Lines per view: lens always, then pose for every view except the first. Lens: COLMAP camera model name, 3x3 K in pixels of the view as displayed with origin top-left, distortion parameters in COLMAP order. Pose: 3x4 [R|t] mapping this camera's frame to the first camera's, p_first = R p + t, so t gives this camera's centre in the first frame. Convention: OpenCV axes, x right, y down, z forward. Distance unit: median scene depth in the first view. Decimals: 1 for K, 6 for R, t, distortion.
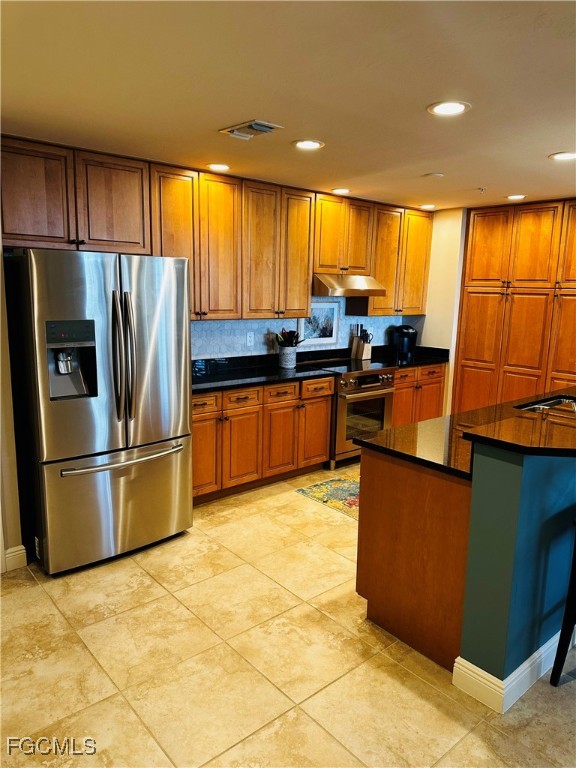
lens RADIAL K [[550.2, 0, 288.0], [0, 550.2, 384.0], [0, 0, 1]] dist [0.068894, -0.113547]
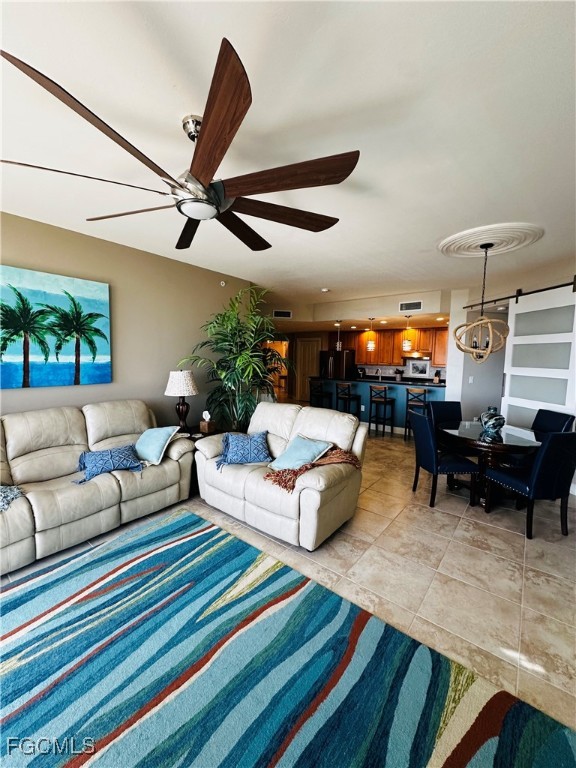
lens RADIAL K [[308.0, 0, 287.9], [0, 308.0, 384.7], [0, 0, 1]] dist [-0.002795, 0.000779]
pose [[0.182555, 0.068687, -0.980793, 1.478265], [-0.186836, 0.981803, 0.033982, 0.048266], [0.965280, 0.177044, 0.192067, 0.004101]]
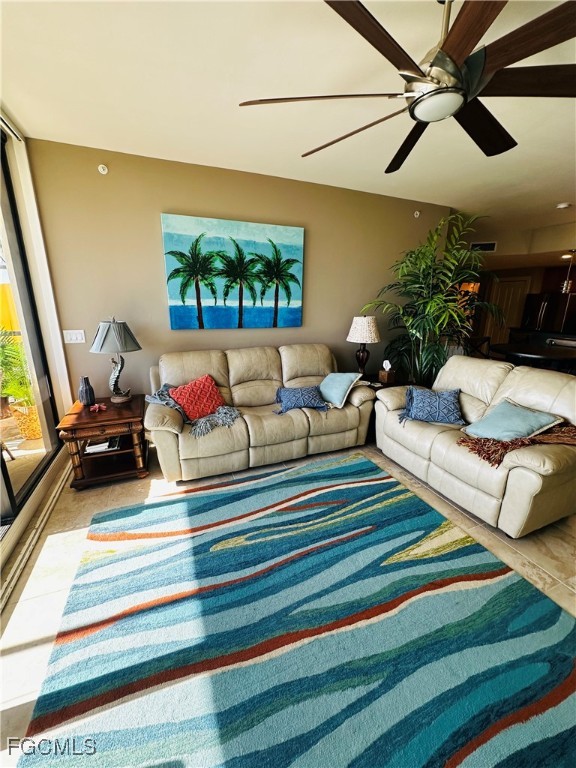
lens RADIAL K [[308.0, 0, 287.9], [0, 308.0, 384.7], [0, 0, 1]] dist [-0.002795, 0.000779]
pose [[-0.318844, 0.225335, -0.920632, 1.456443], [-0.188213, 0.936931, 0.294509, 0.058859], [0.928932, 0.267177, -0.256324, -0.042440]]
